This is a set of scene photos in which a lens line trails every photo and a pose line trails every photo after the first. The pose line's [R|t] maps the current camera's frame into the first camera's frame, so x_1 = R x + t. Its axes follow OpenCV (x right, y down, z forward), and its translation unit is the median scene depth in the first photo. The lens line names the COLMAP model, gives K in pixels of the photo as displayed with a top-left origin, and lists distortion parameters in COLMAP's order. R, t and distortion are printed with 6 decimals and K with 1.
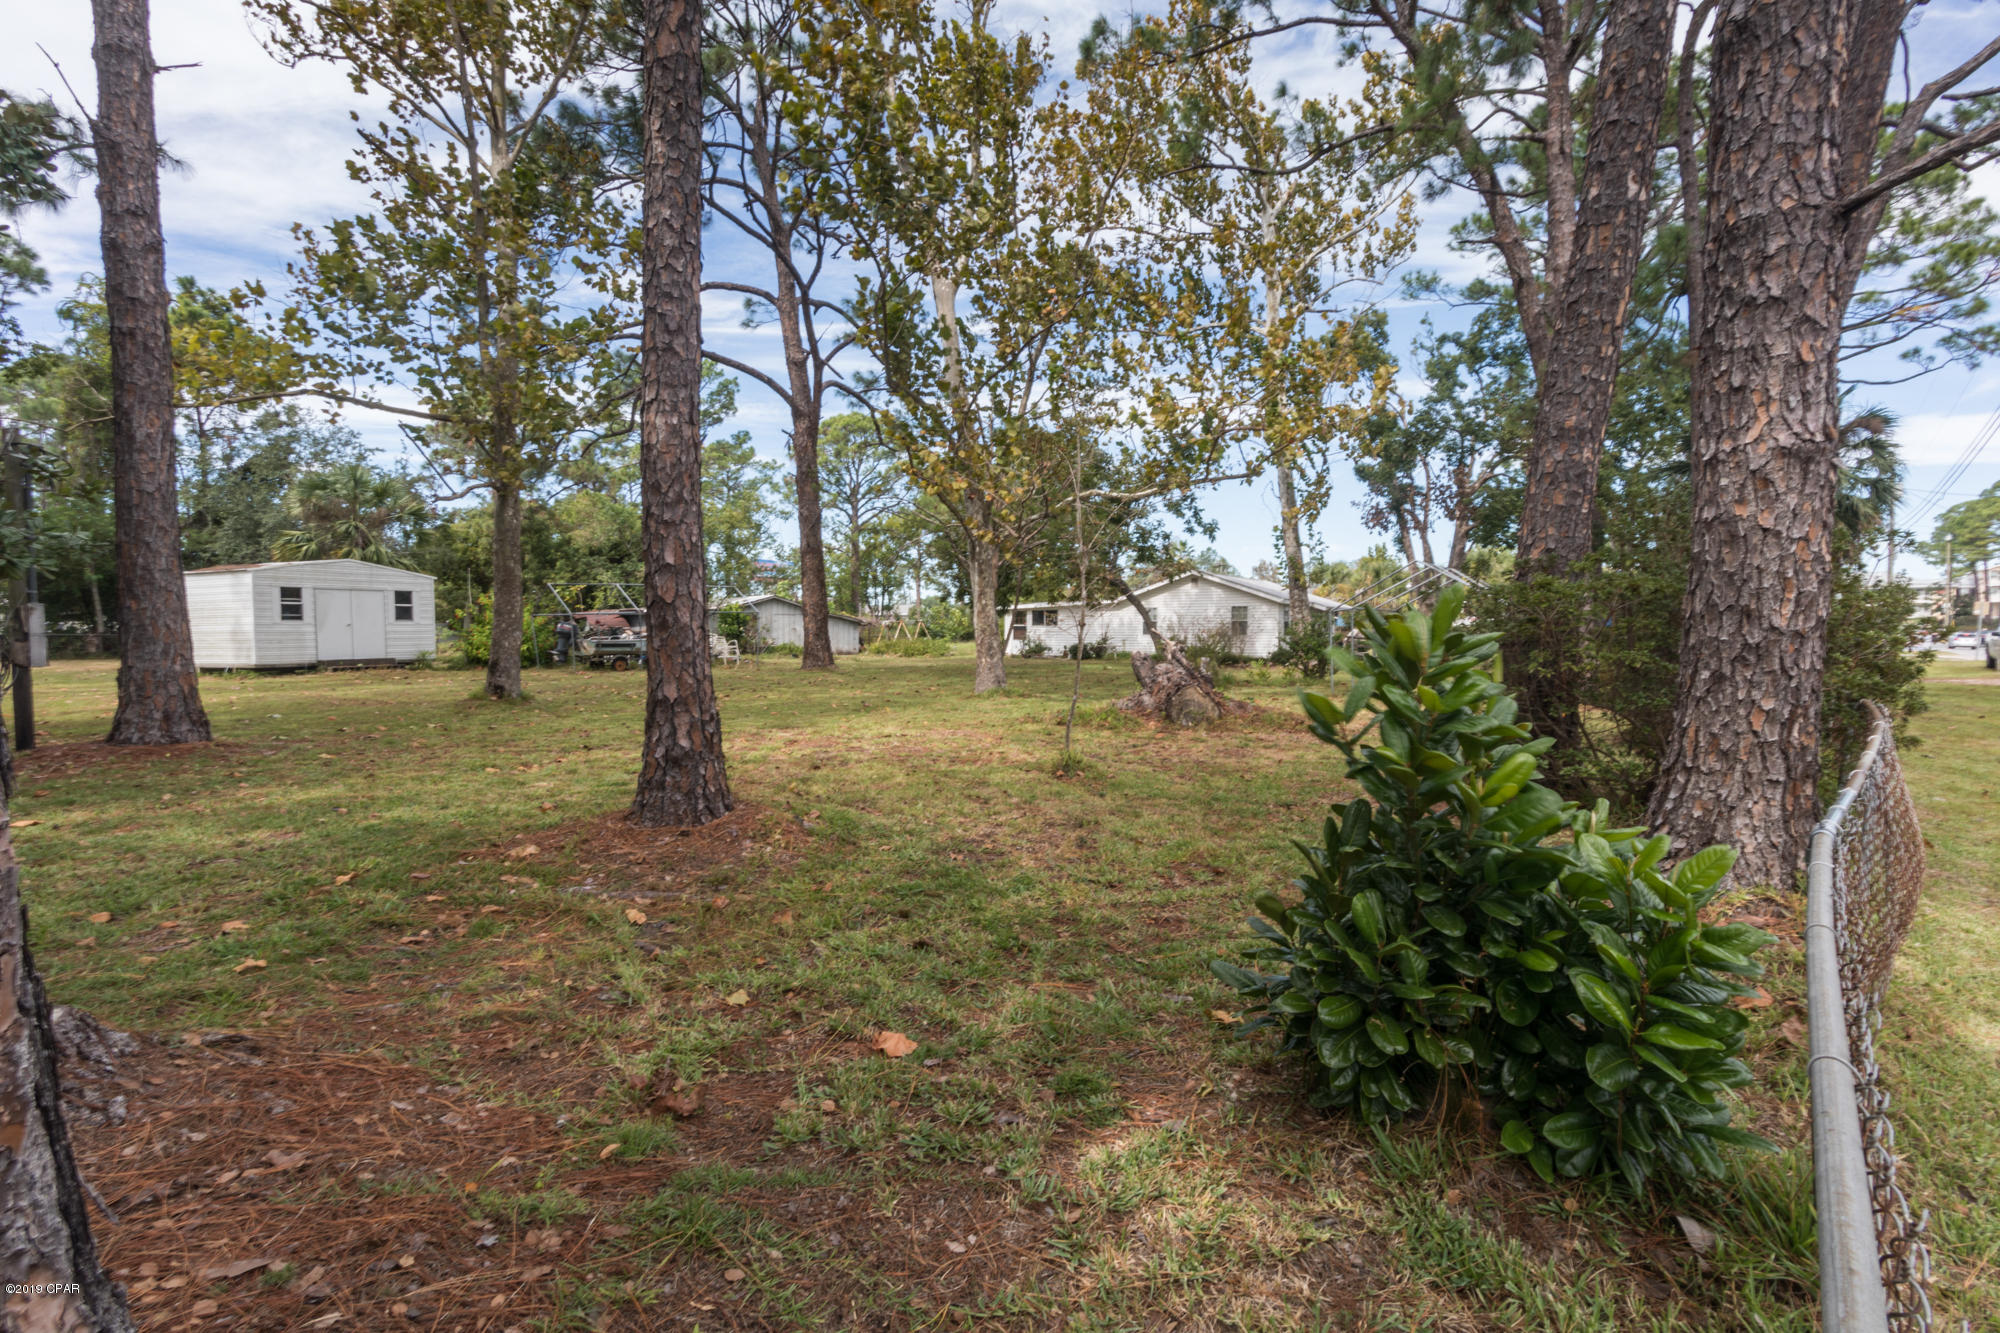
lens RADIAL K [[1001.0, 0, 1029.0], [0, 1001.0, 682.1], [0, 0, 1]] dist [0.004301, -0.004031]
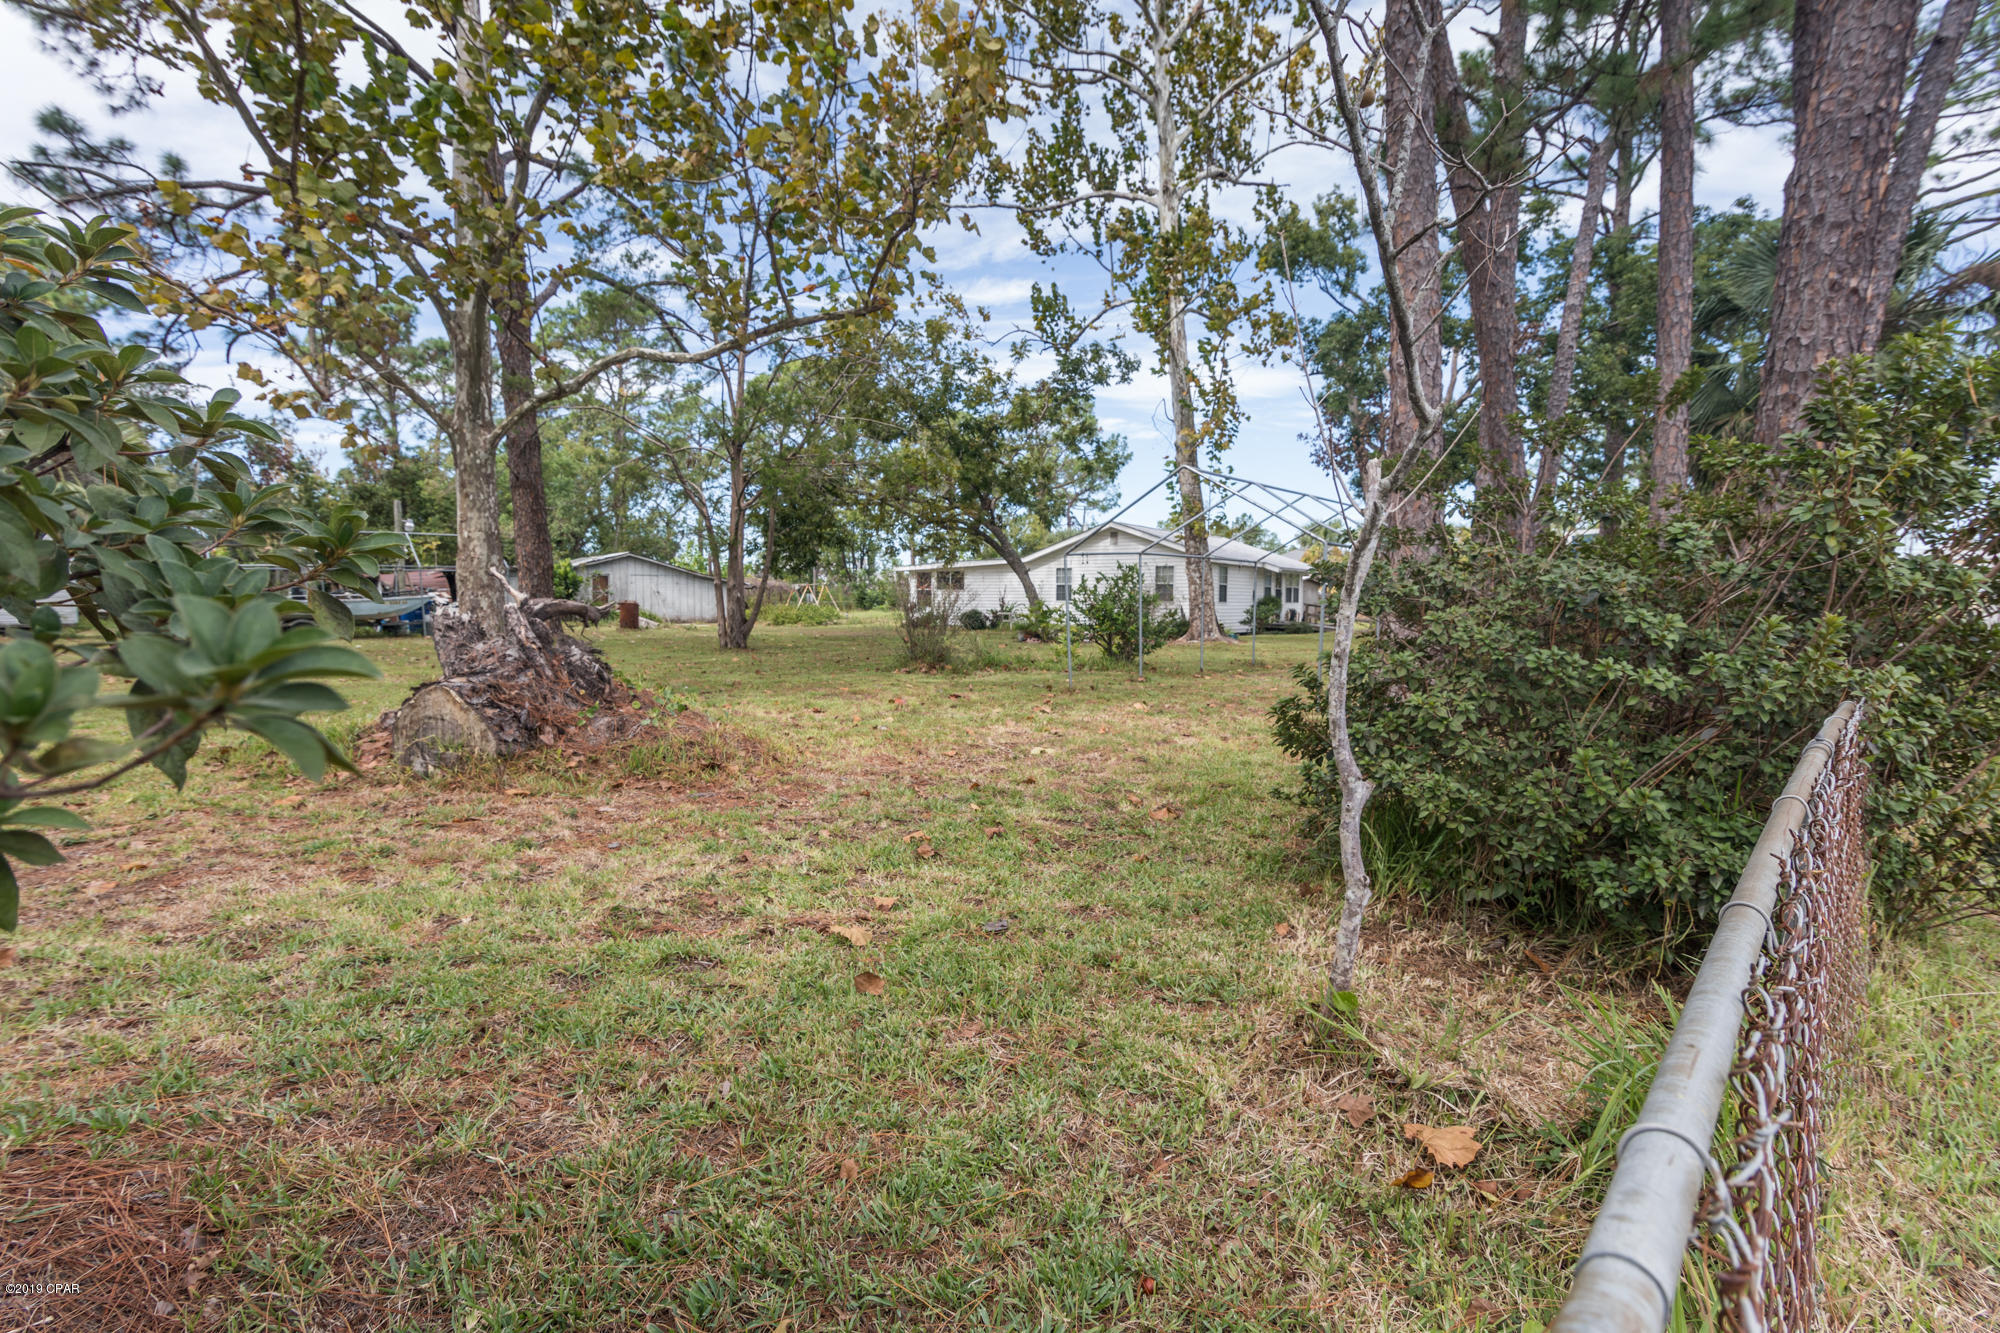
lens RADIAL K [[1001.0, 0, 1036.0], [0, 1001.0, 672.6], [0, 0, 1]] dist [0.004301, -0.004031]
pose [[0.998088, 0.011853, -0.060661, 0.194174], [-0.010682, 0.999751, 0.019593, -0.006021], [0.060878, -0.018907, 0.997966, 0.229202]]
